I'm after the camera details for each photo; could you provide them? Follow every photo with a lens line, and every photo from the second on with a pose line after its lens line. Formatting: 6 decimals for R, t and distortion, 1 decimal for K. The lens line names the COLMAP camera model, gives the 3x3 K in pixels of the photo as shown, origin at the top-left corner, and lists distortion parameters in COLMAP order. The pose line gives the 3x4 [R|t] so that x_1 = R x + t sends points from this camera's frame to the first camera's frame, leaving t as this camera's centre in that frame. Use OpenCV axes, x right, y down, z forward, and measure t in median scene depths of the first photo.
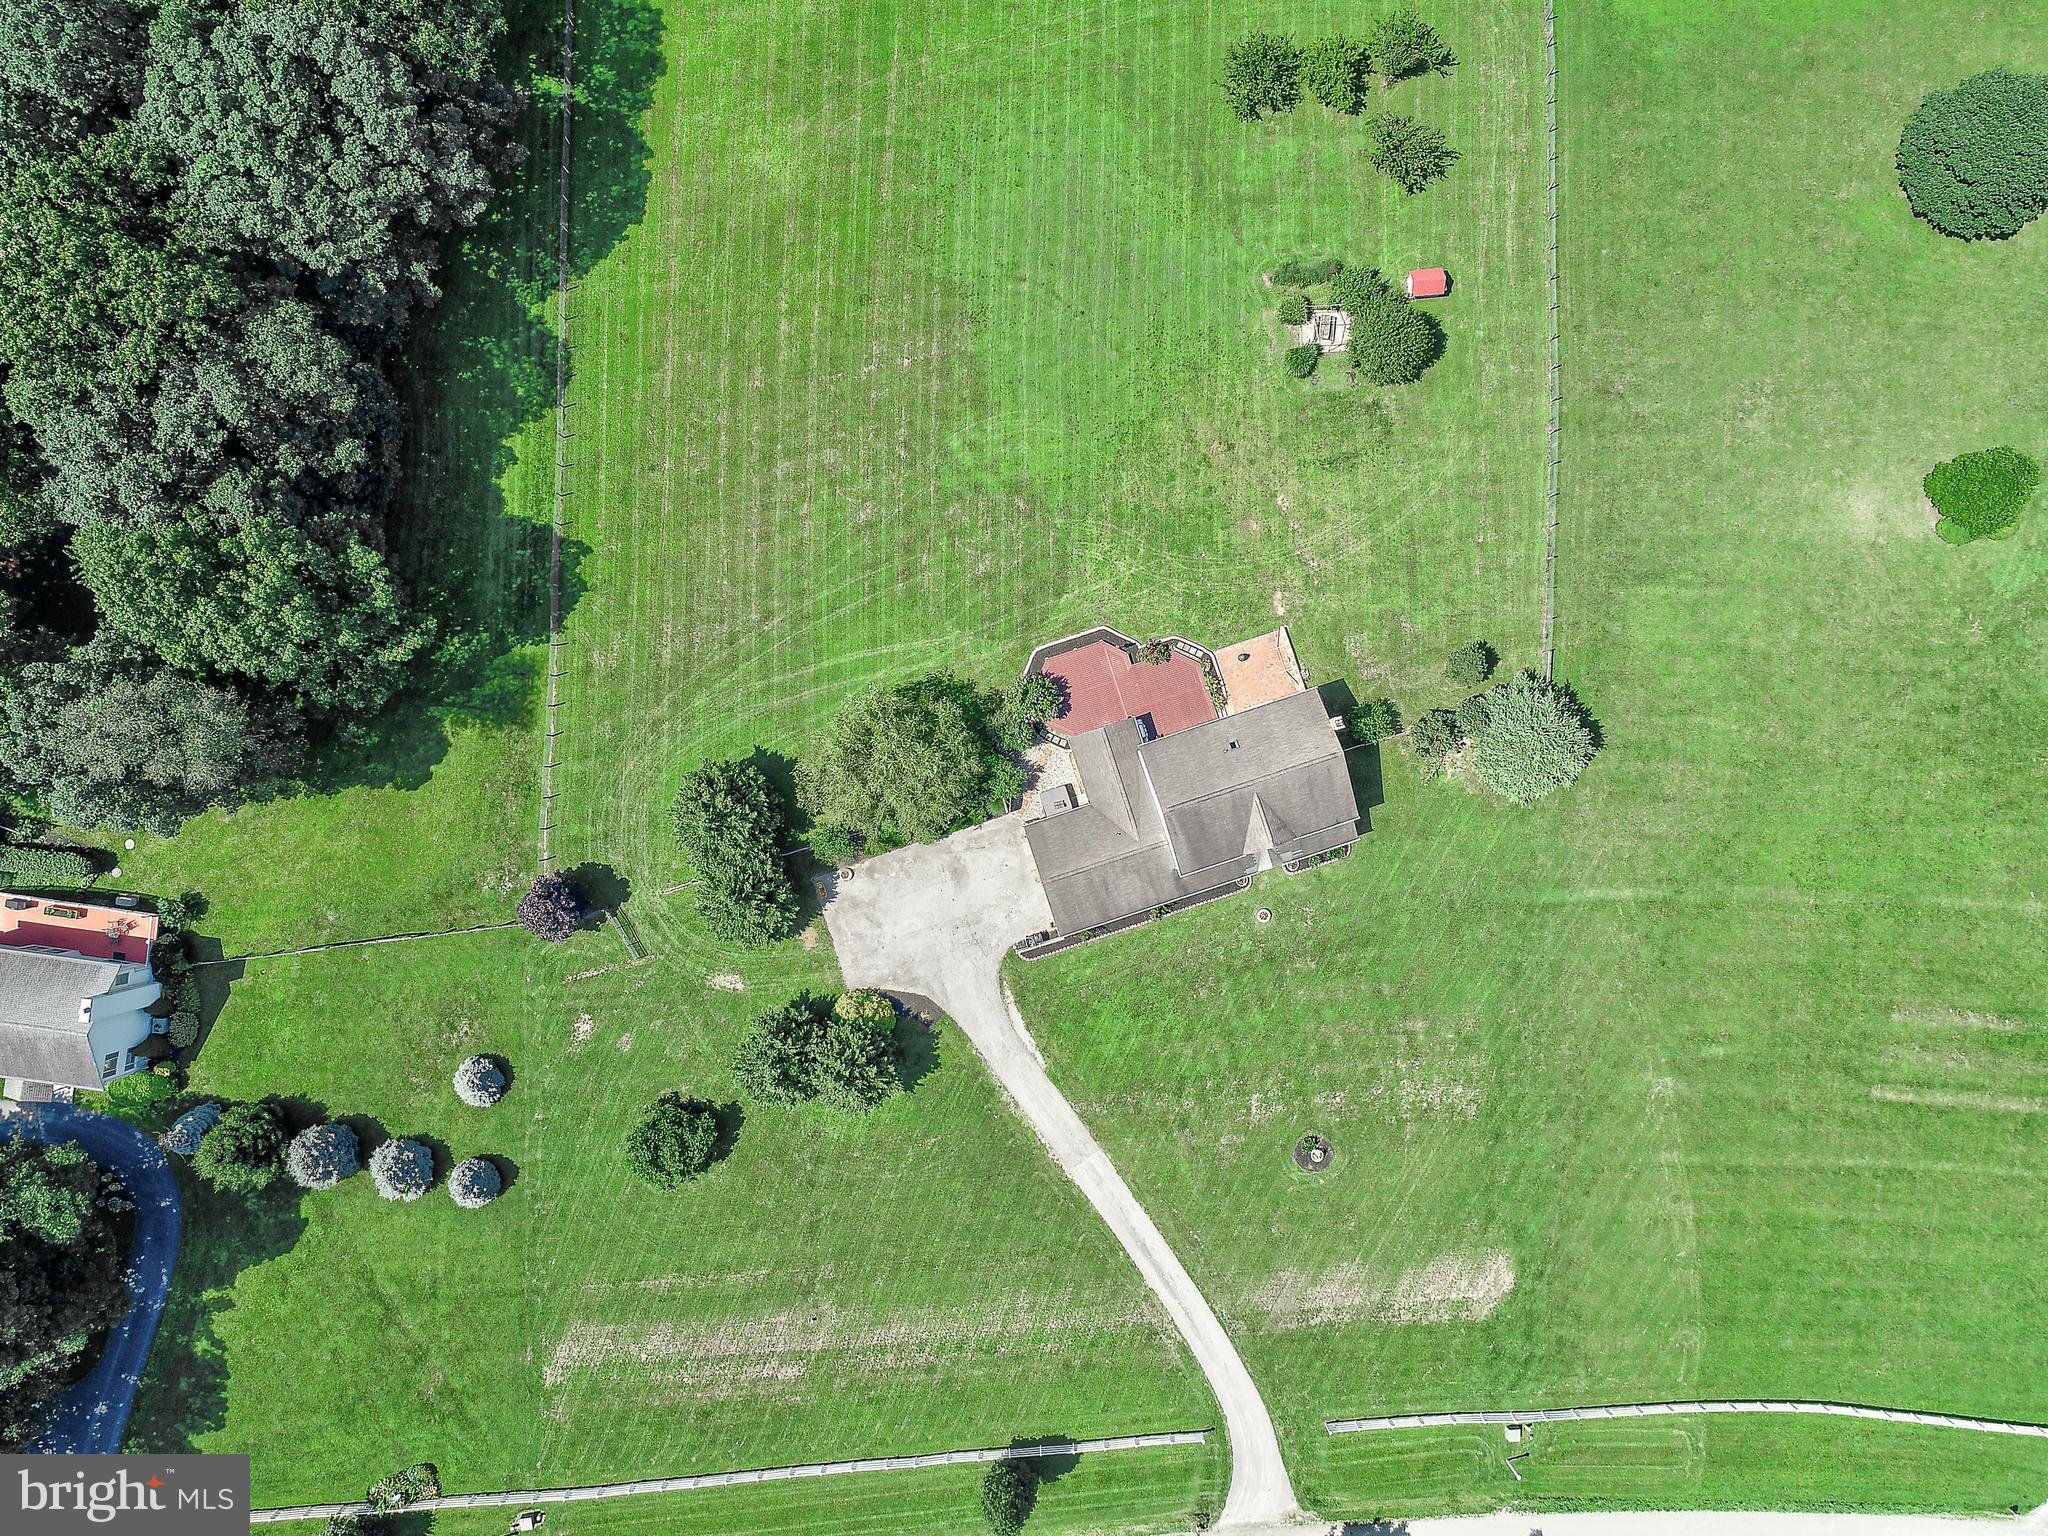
lens RADIAL K [[1573.8, 0, 1024.0], [0, 1573.8, 768.0], [0, 0, 1]] dist [0.000275, -0.006382]
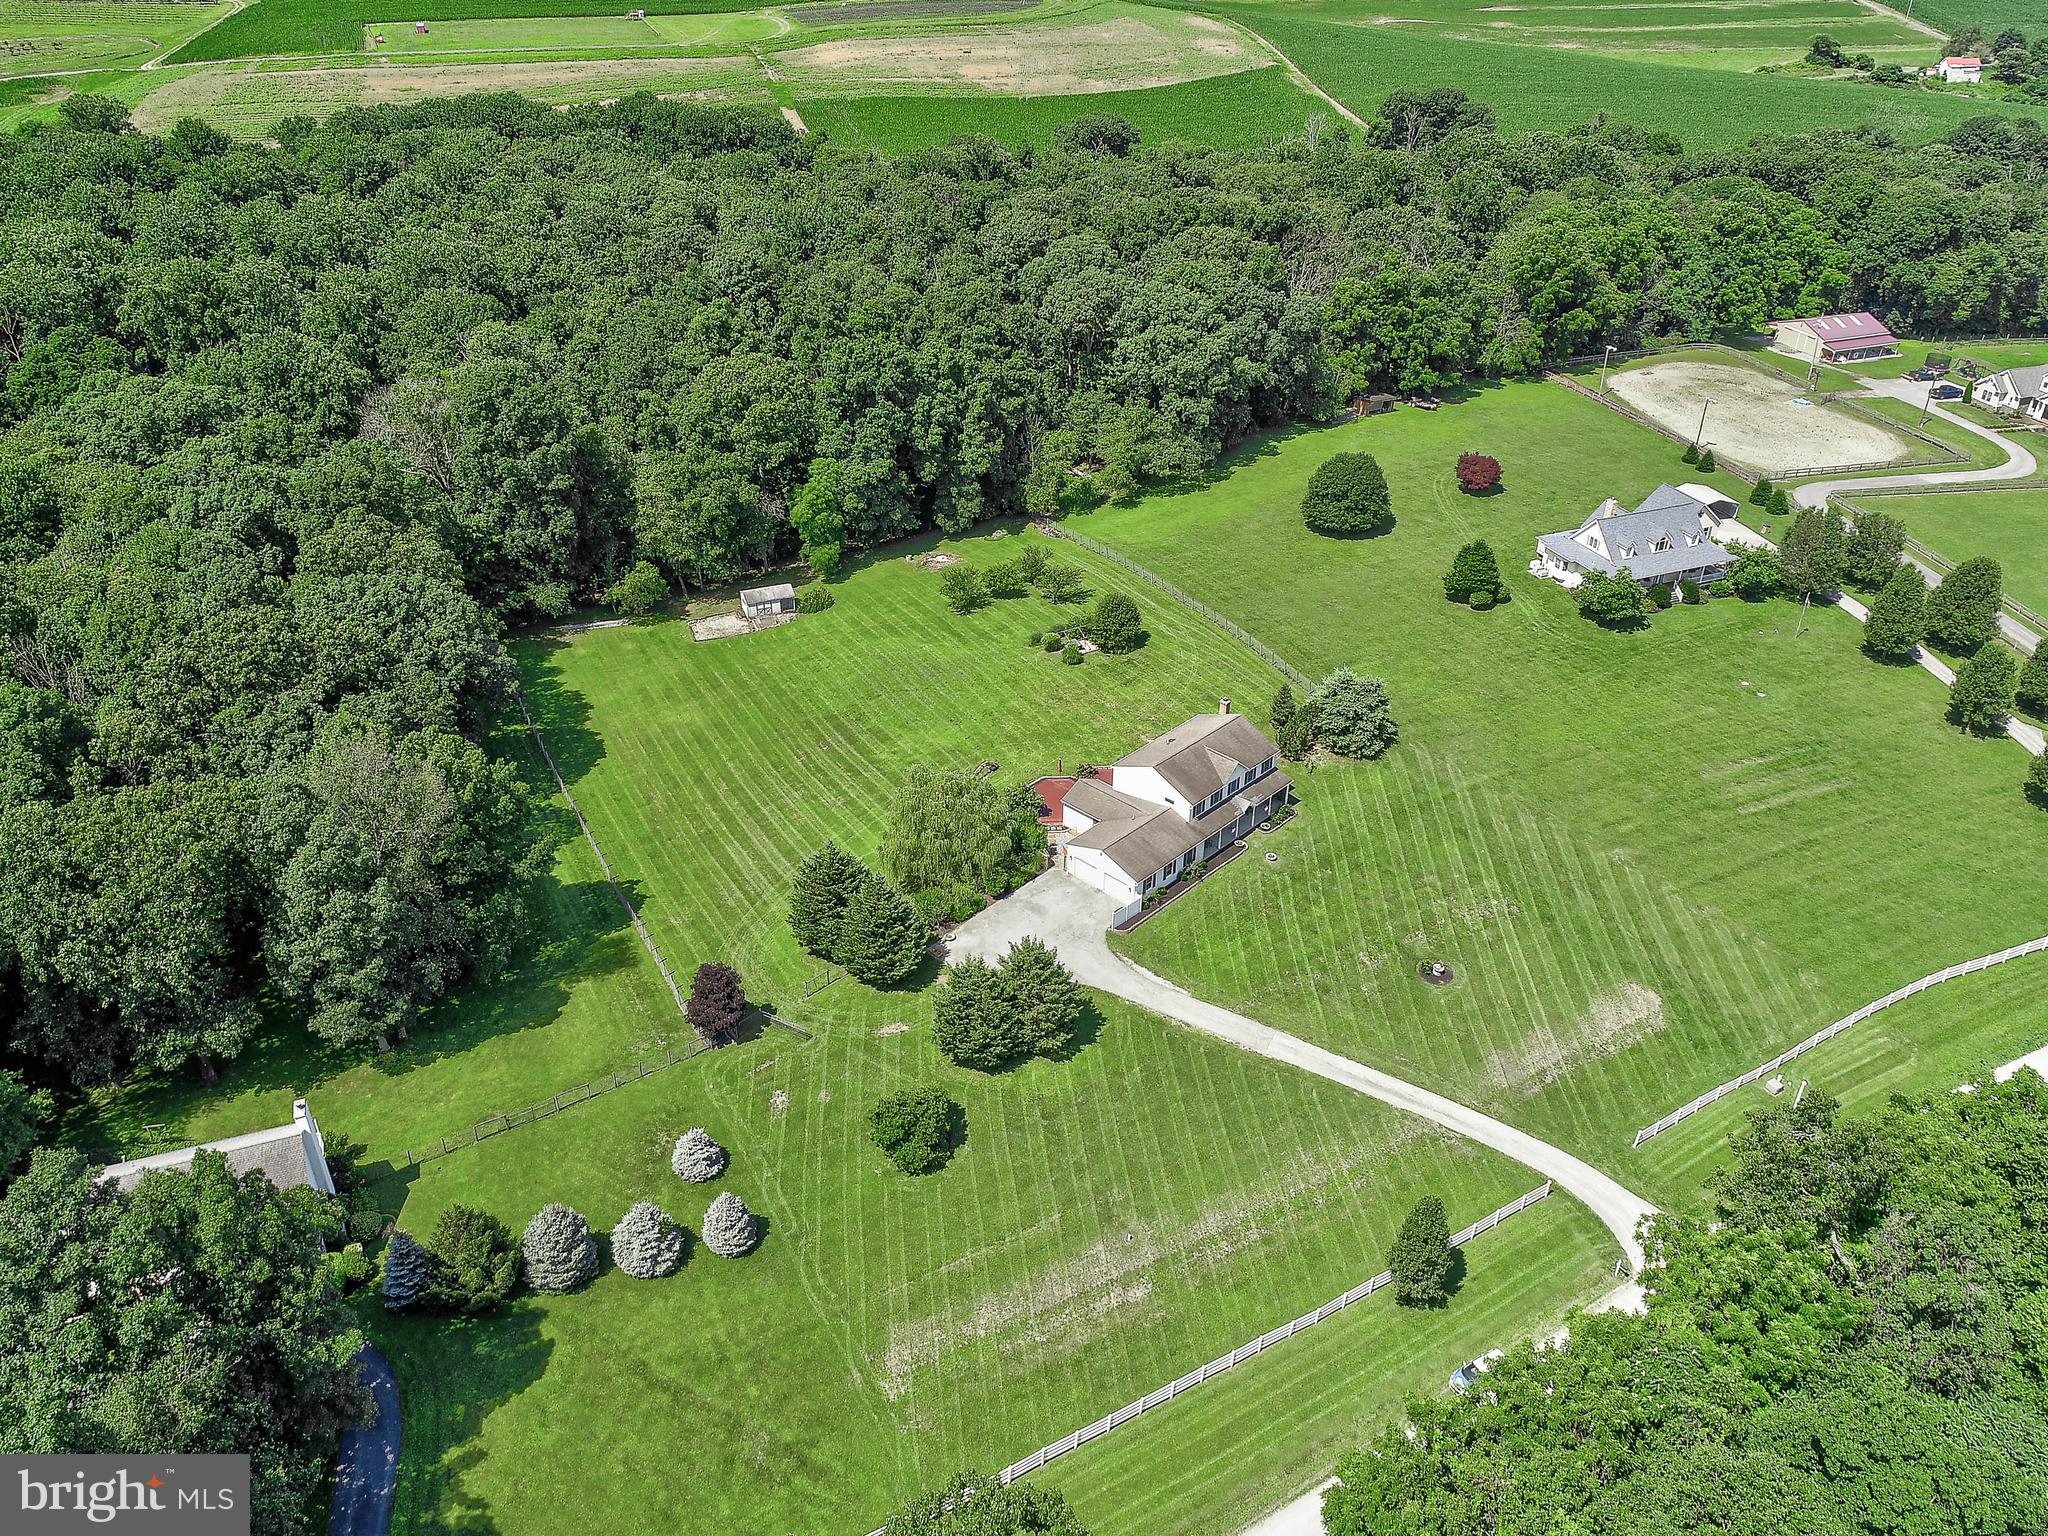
lens RADIAL K [[1573.8, 0, 1024.0], [0, 1573.8, 768.0], [0, 0, 1]] dist [0.000275, -0.006382]
pose [[0.882282, -0.245891, 0.401392, -0.489590], [0.470701, 0.468587, -0.747574, 0.880889], [-0.004265, 0.848507, 0.529167, 0.290359]]
